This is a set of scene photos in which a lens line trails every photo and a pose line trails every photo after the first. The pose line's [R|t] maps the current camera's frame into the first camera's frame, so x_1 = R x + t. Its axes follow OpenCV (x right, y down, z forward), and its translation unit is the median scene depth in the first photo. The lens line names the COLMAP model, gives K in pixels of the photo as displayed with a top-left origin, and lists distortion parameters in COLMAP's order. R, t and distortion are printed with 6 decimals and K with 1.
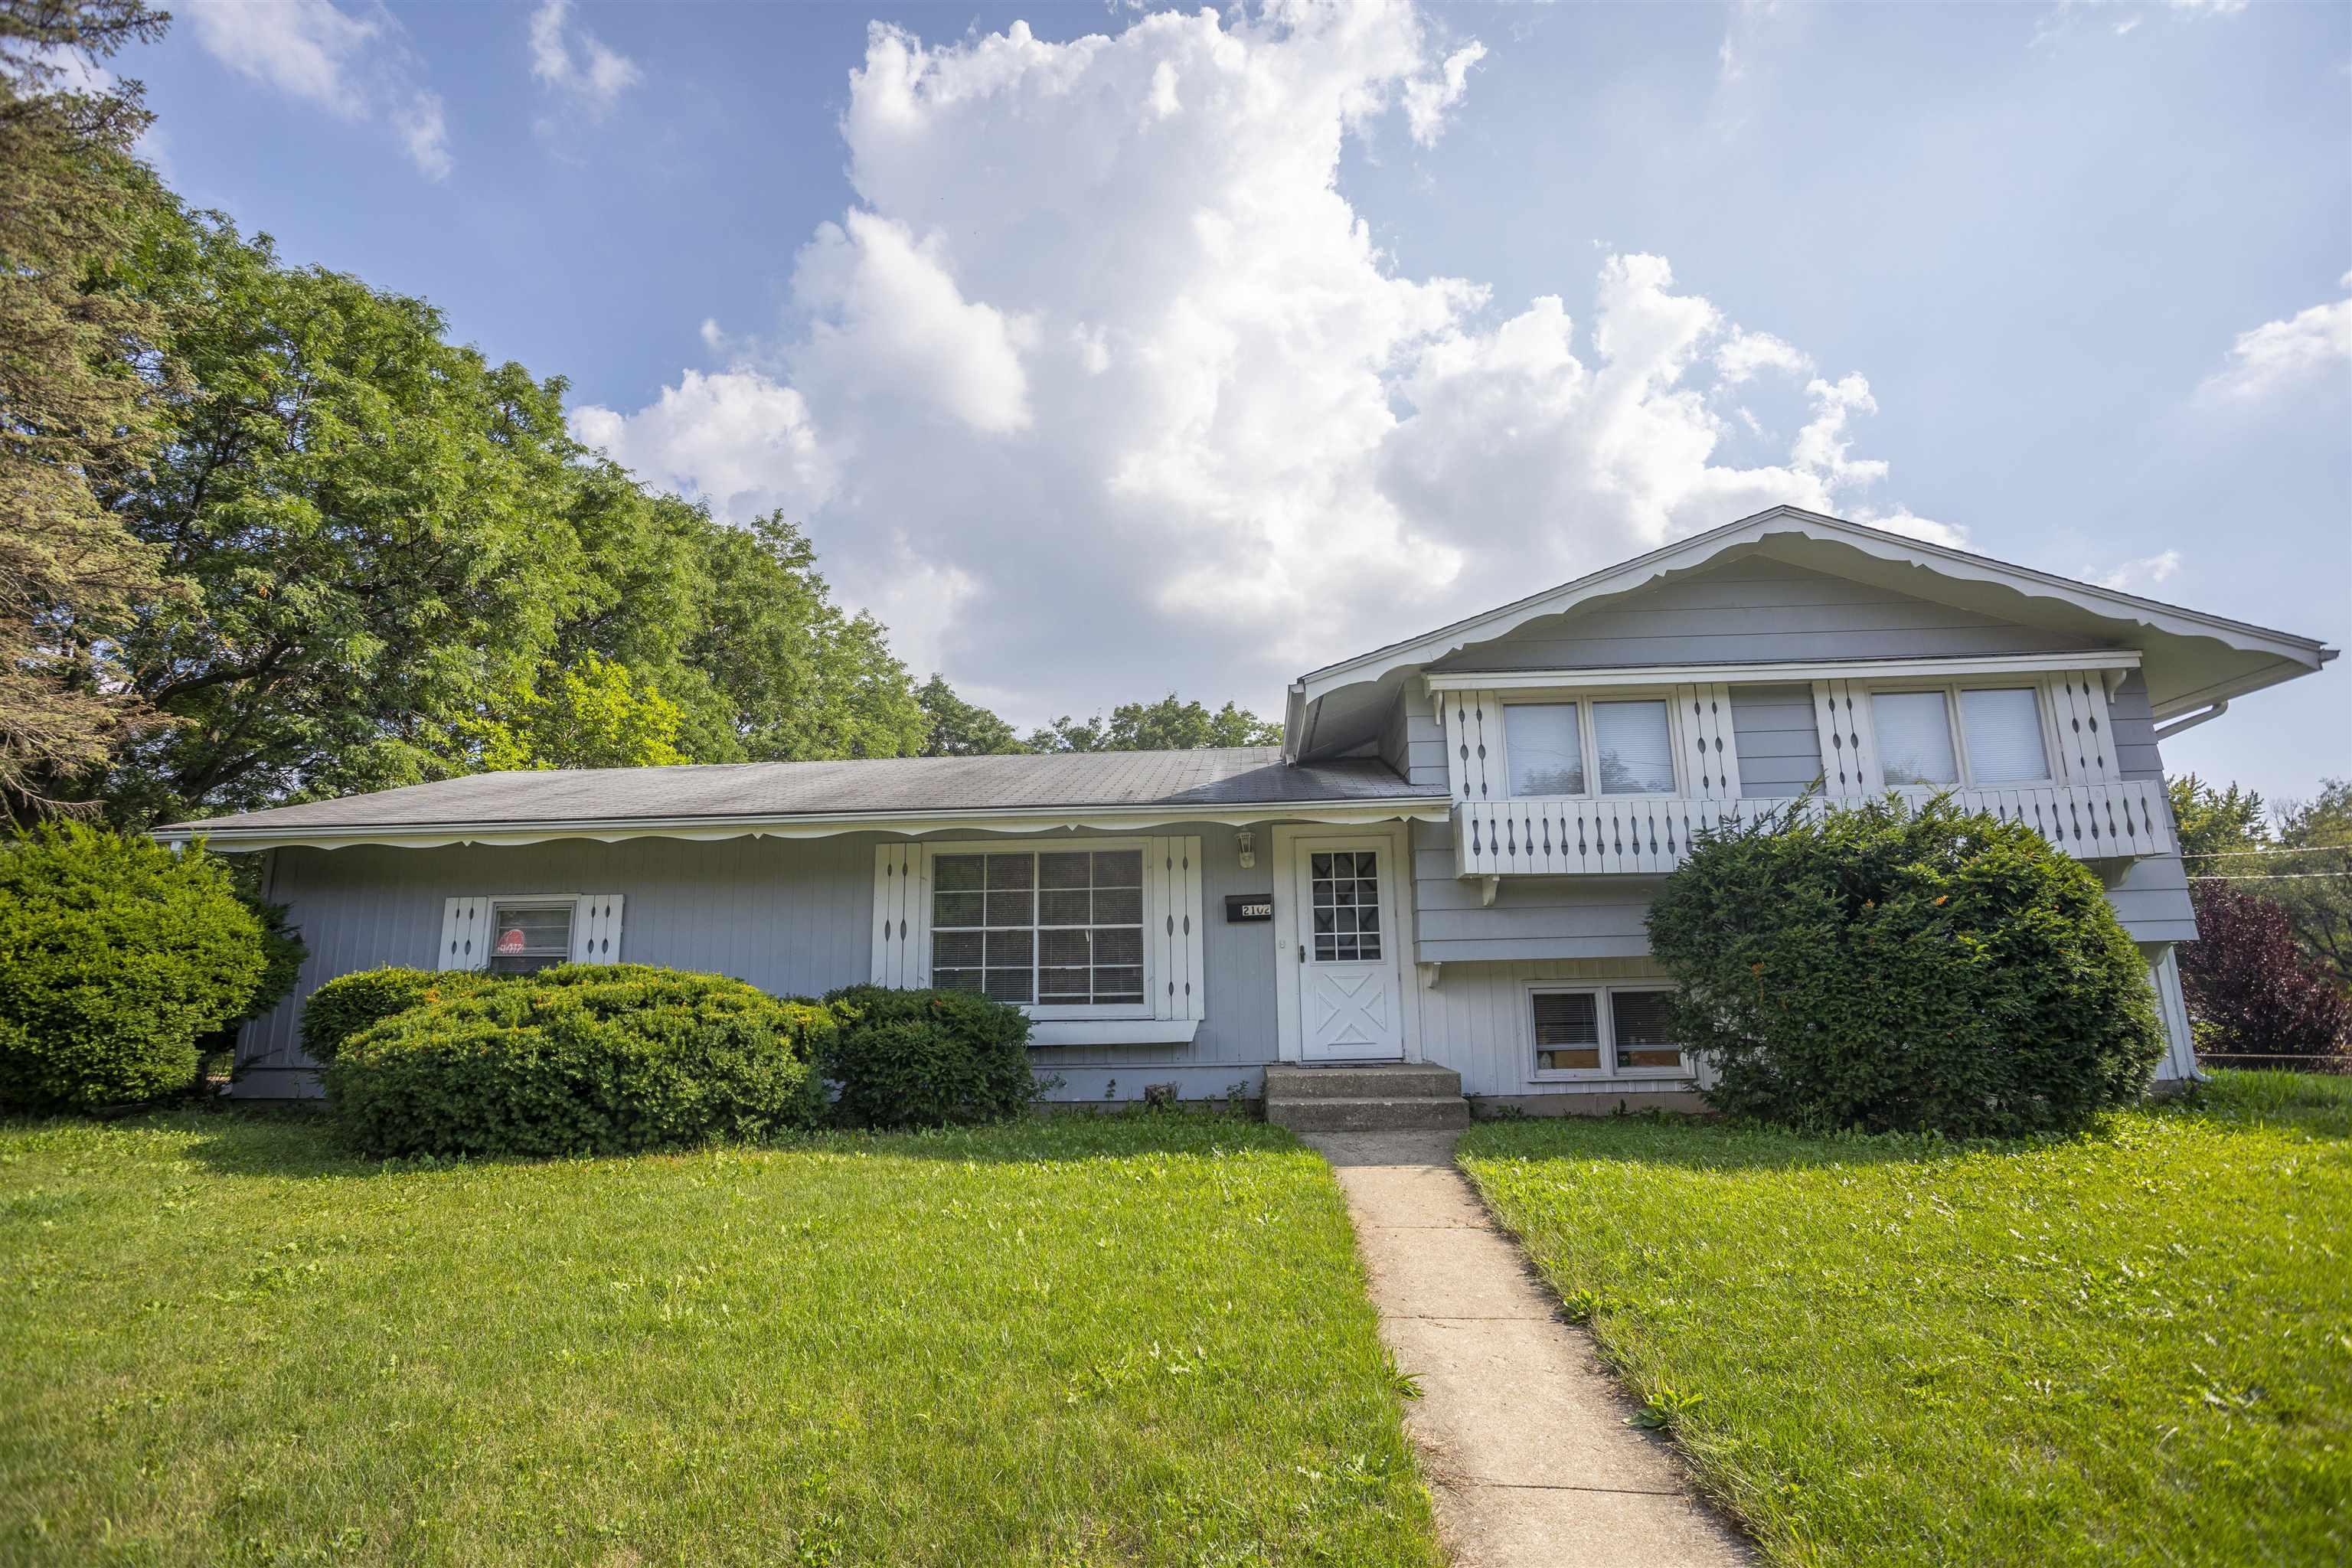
lens RADIAL K [[1128.2, 0, 1176.0], [0, 1128.2, 784.0], [0, 0, 1]] dist [-0.086641, 0.067820]
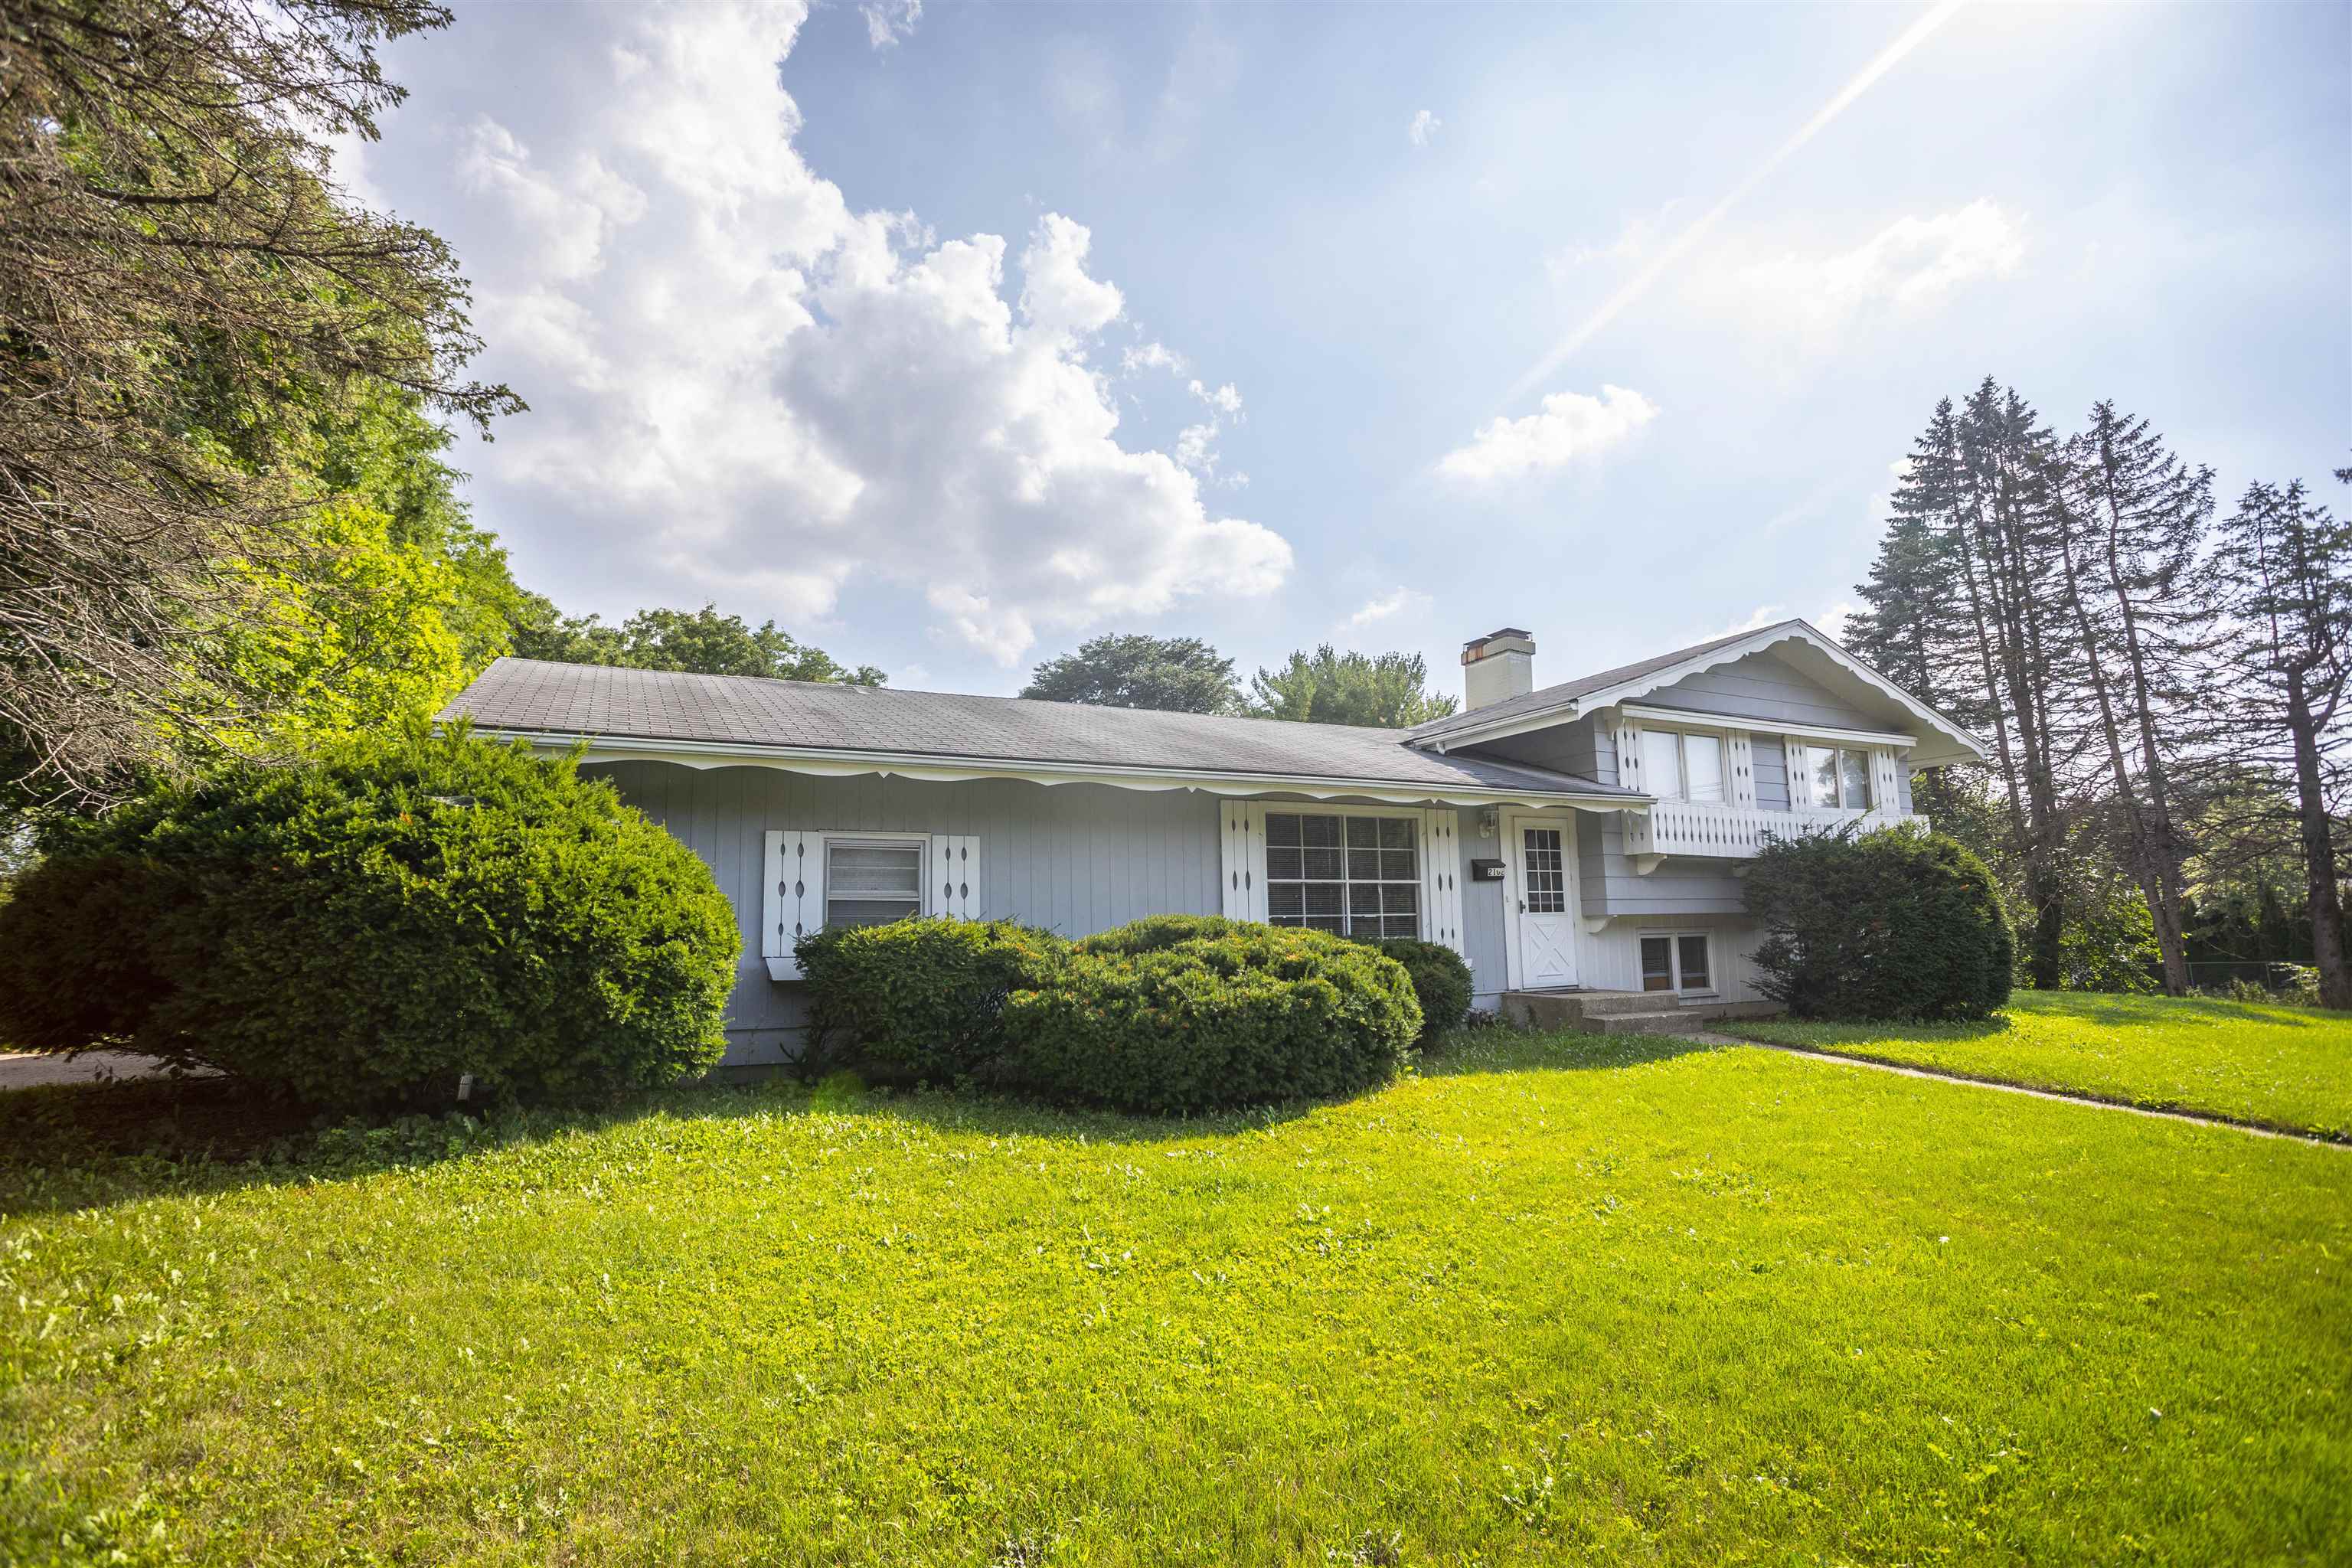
lens RADIAL K [[1159.2, 0, 1153.3], [0, 1159.2, 782.4], [0, 0, 1]] dist [-0.069059, 0.033626]
pose [[0.854216, 0.069437, 0.515261, -0.925490], [-0.098001, 0.994781, 0.028411, 0.012577], [-0.510599, -0.074765, 0.856562, 0.092941]]
